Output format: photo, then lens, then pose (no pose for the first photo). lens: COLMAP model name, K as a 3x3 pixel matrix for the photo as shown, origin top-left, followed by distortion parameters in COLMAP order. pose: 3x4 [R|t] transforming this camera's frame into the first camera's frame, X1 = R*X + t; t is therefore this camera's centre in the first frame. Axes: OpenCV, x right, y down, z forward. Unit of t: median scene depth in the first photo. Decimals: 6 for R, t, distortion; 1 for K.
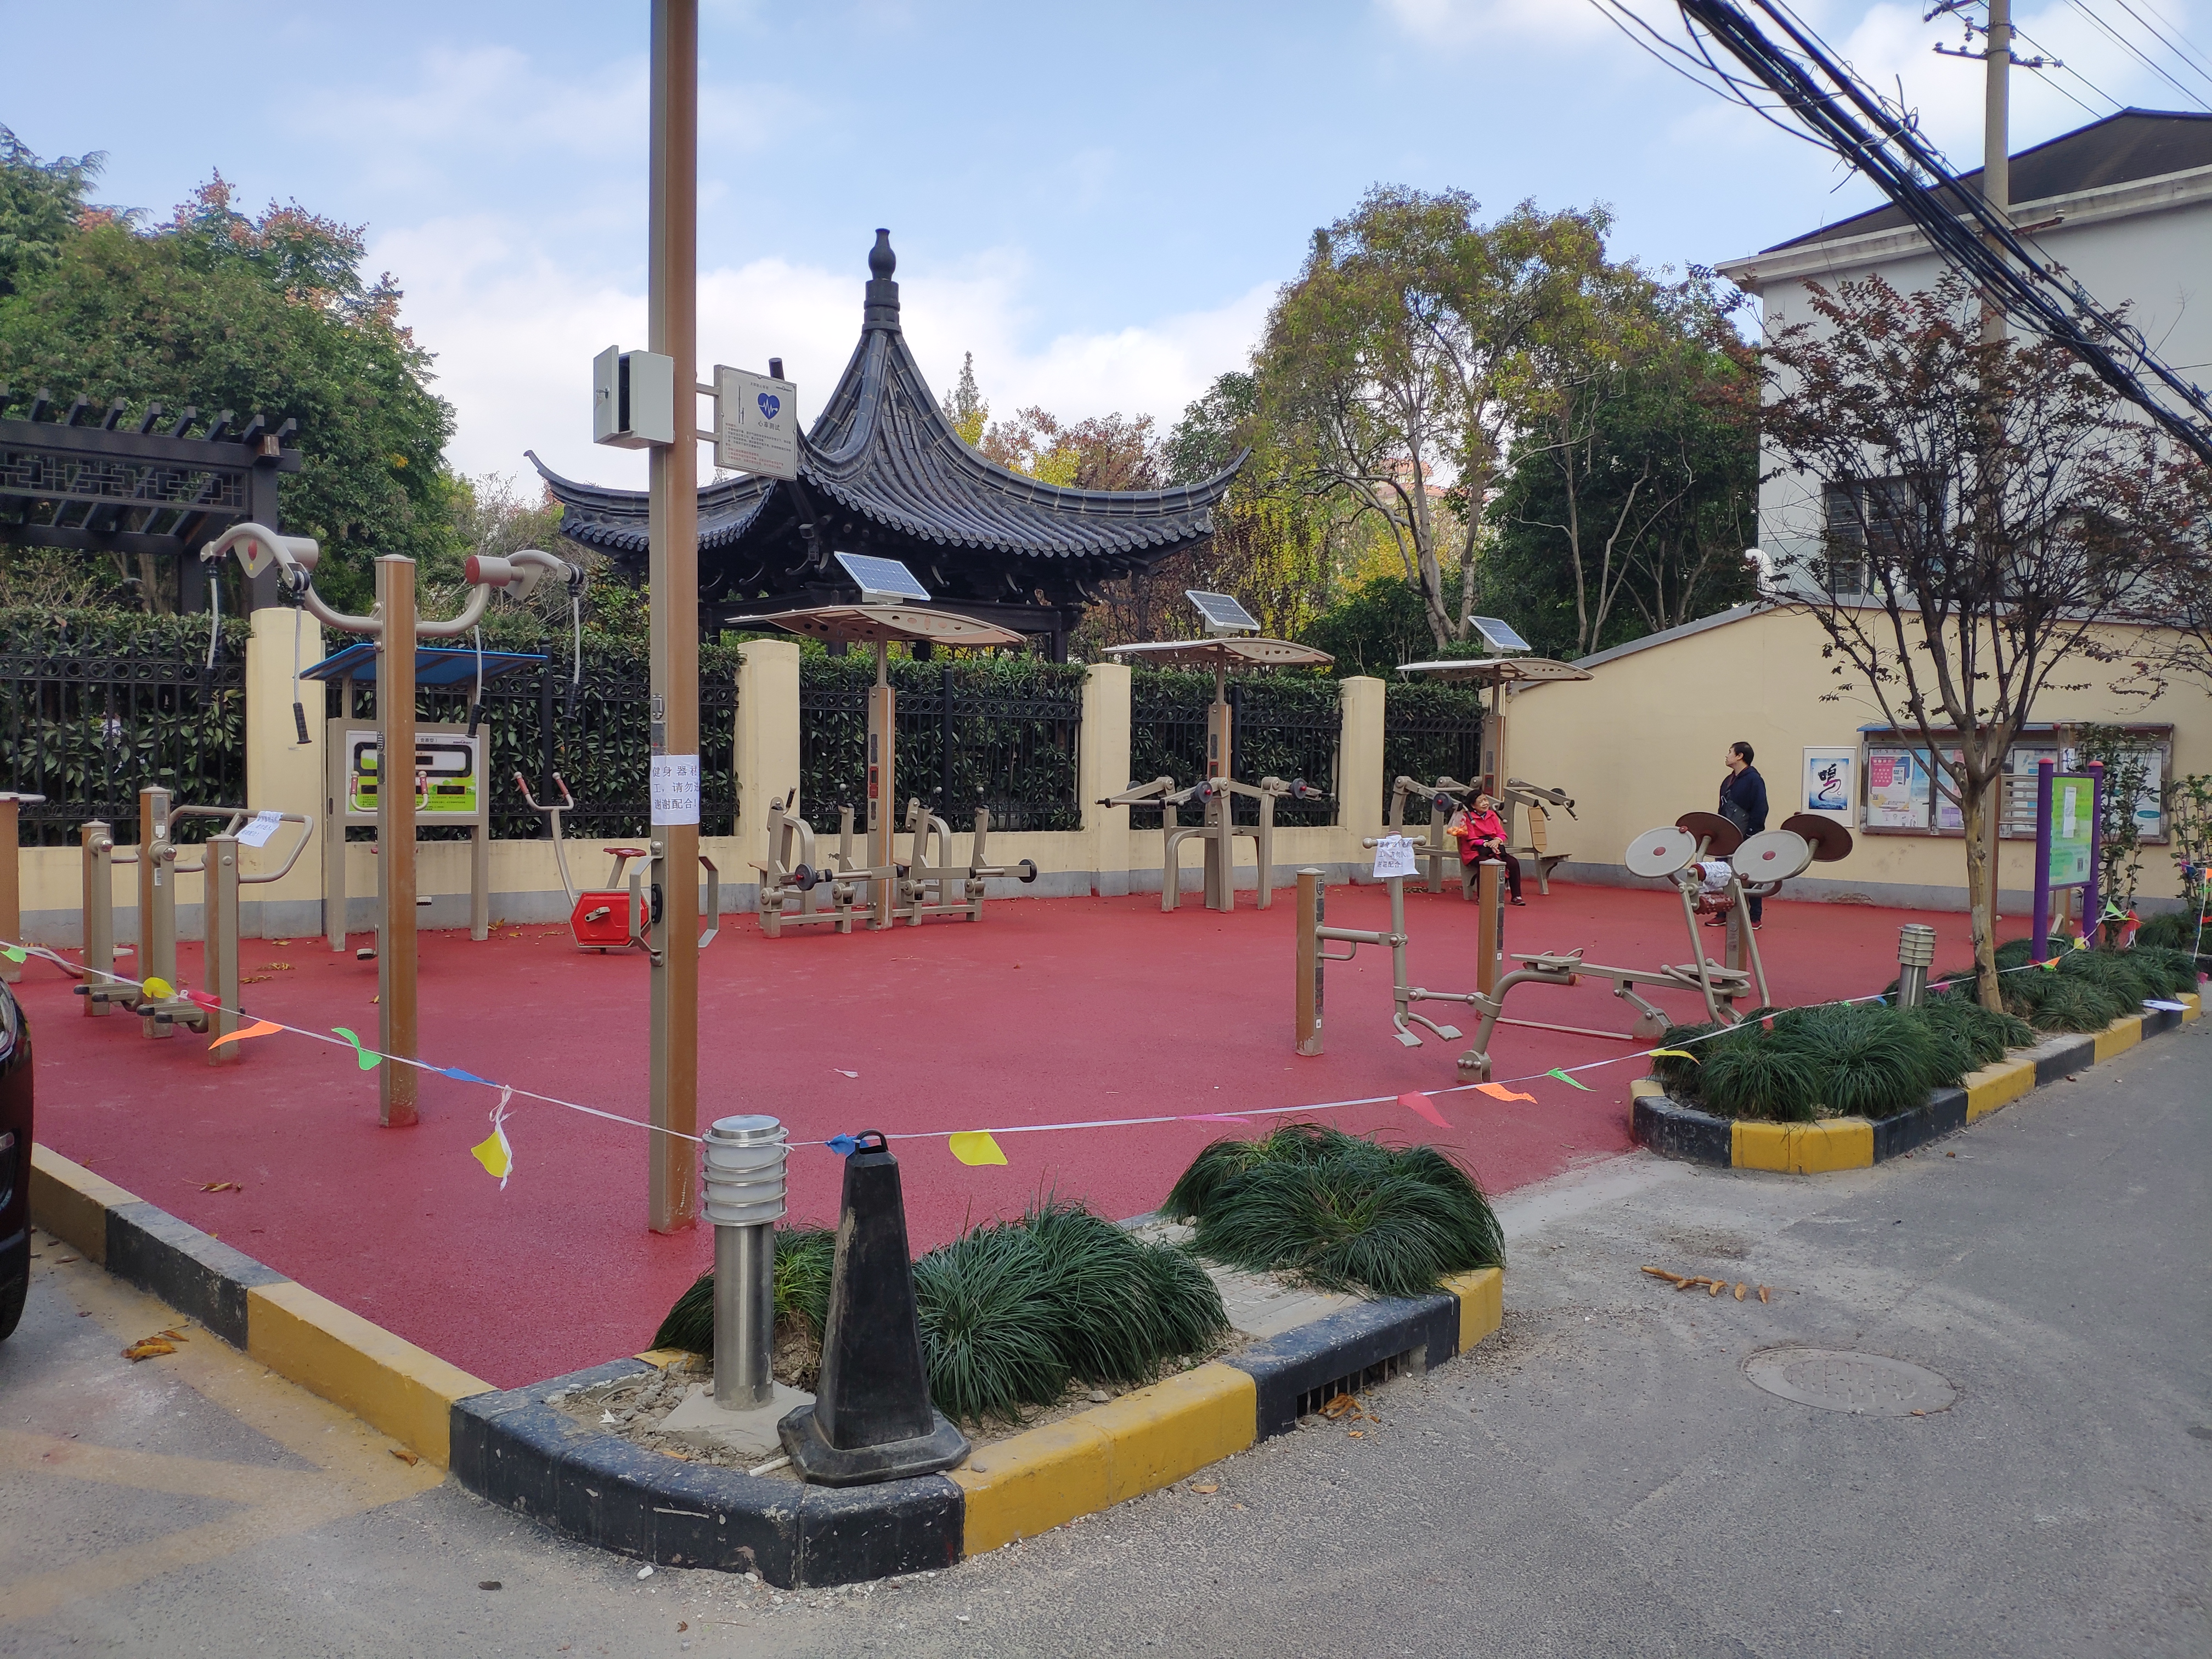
lens RADIAL K [[1693.1, 0, 1115.7], [0, 1693.1, 866.5], [0, 0, 1]] dist [0.041982, -0.098546]
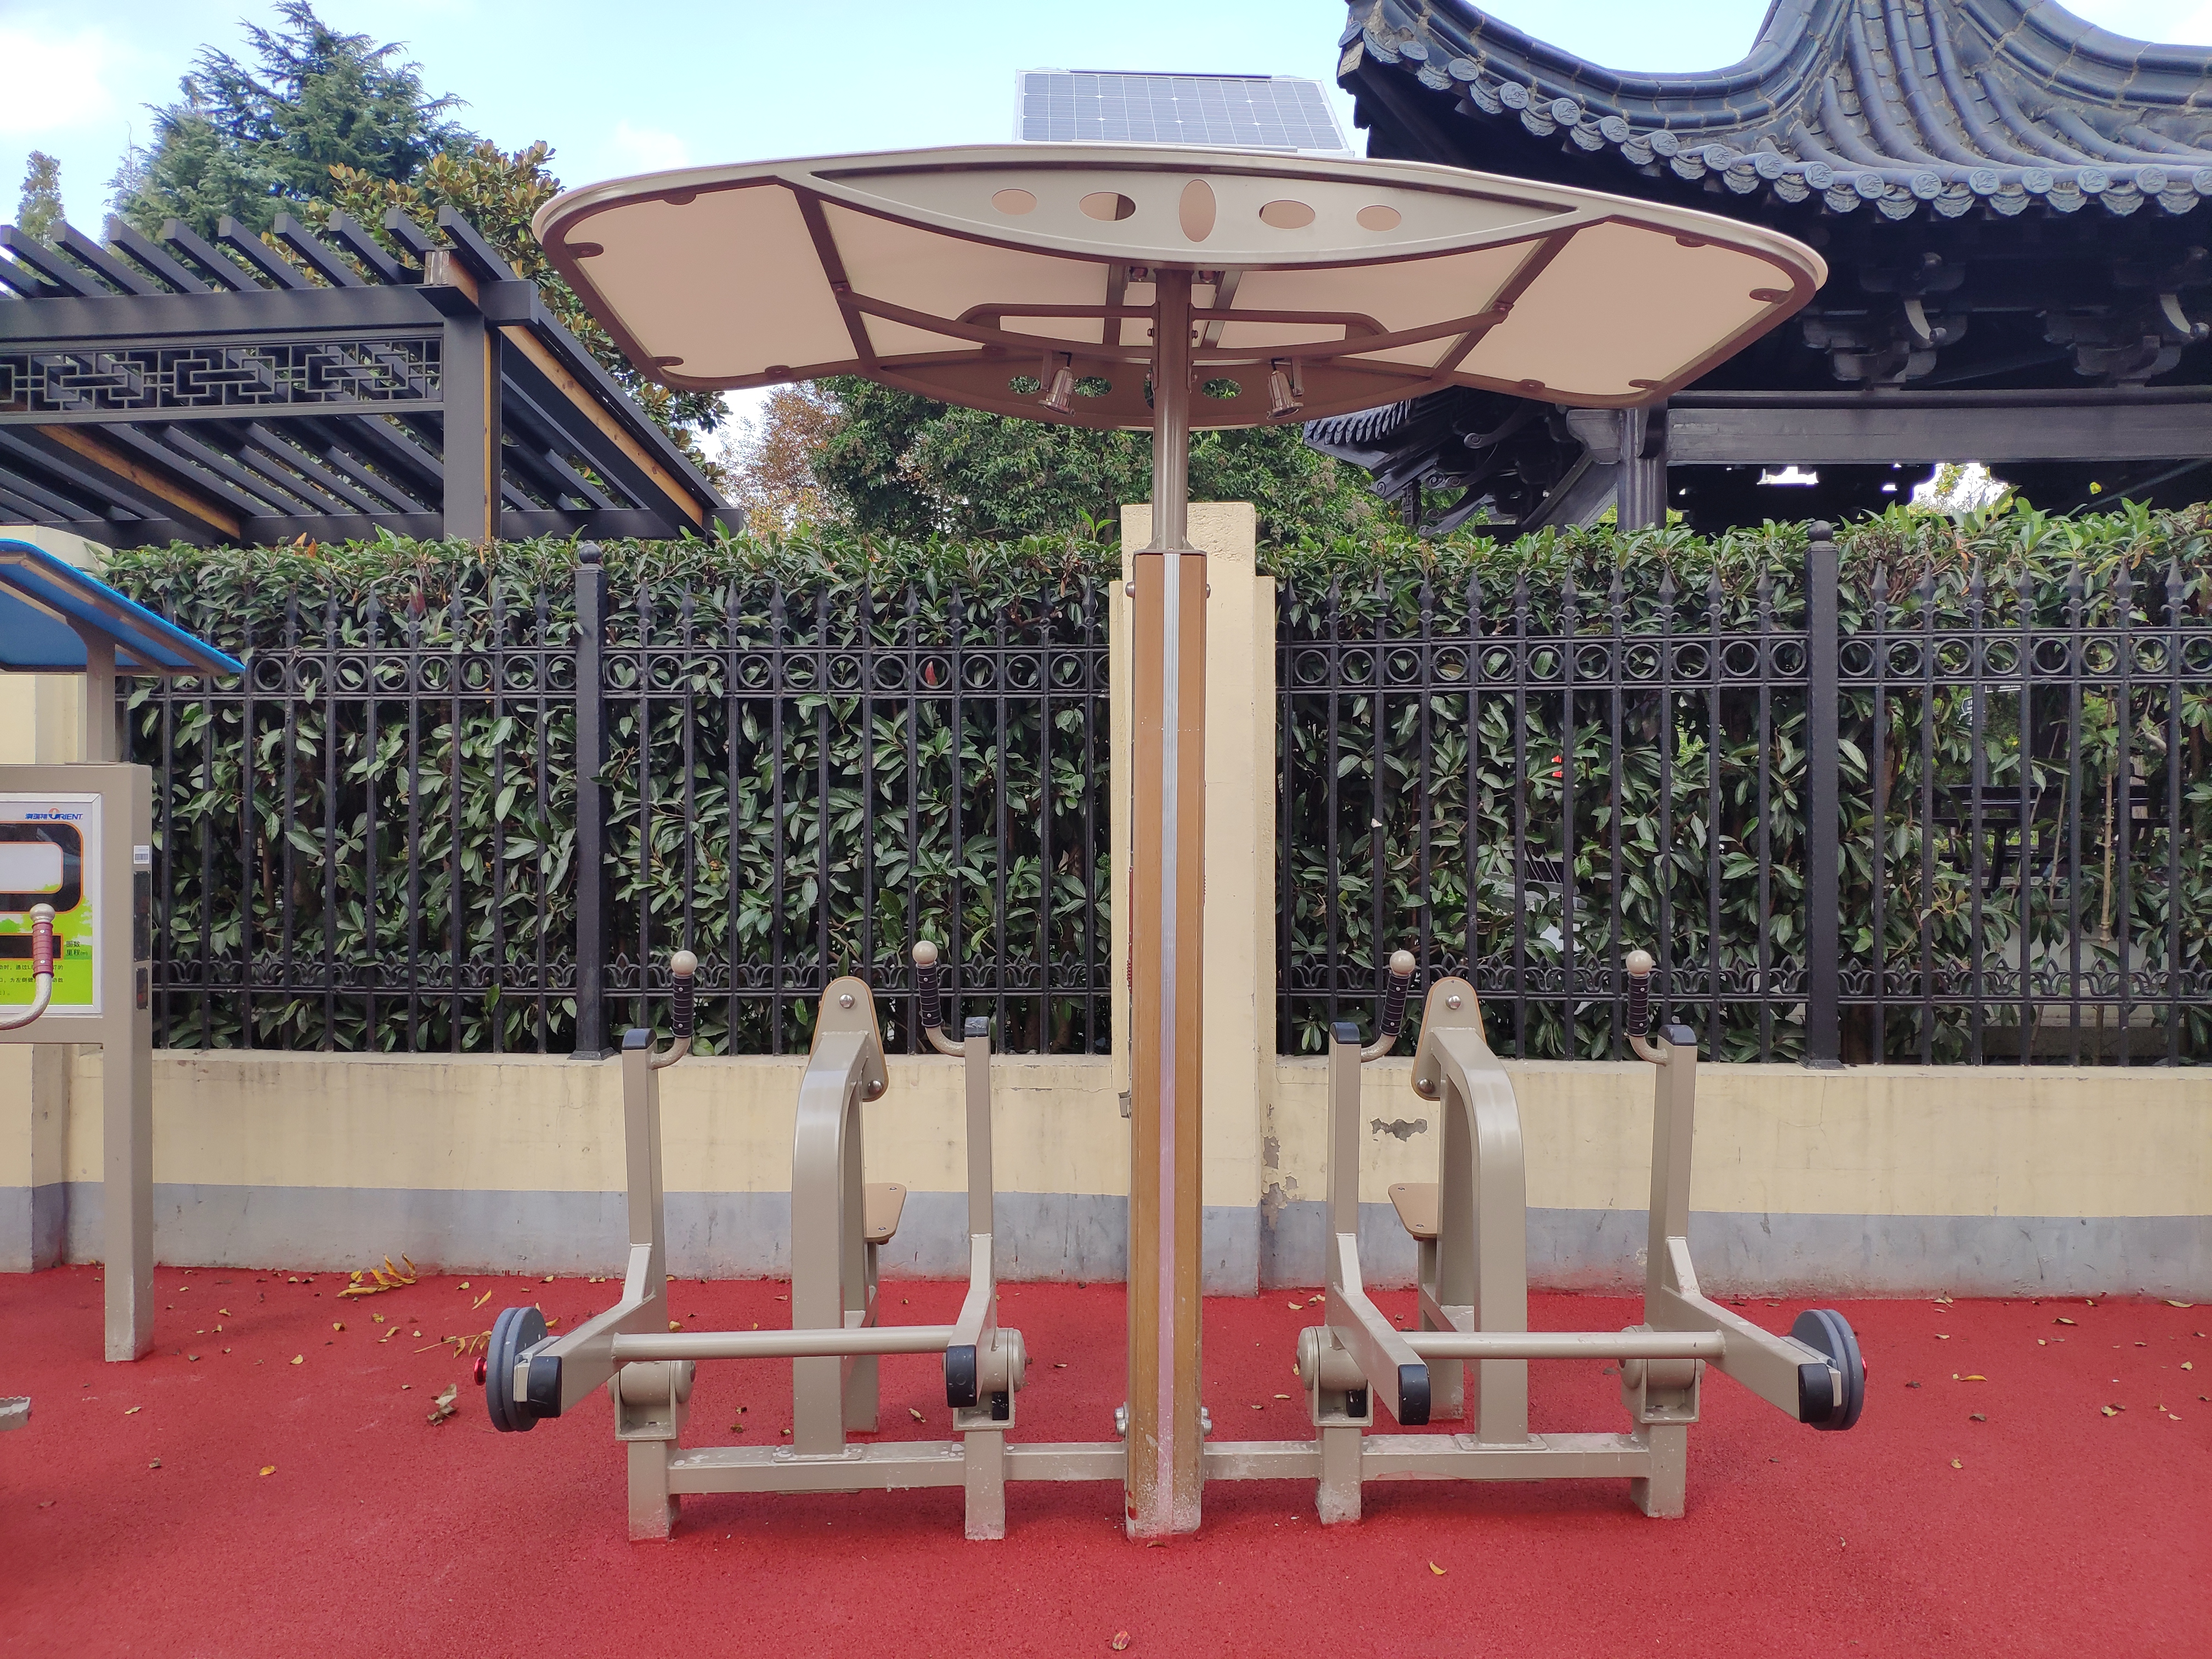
lens RADIAL K [[1693.1, 0, 1115.7], [0, 1693.1, 866.5], [0, 0, 1]] dist [0.041982, -0.098546]
pose [[0.717336, -0.008718, -0.696673, 0.028541], [-0.026947, 0.998826, -0.040245, -0.047645], [0.696206, 0.047642, 0.716259, 0.801233]]
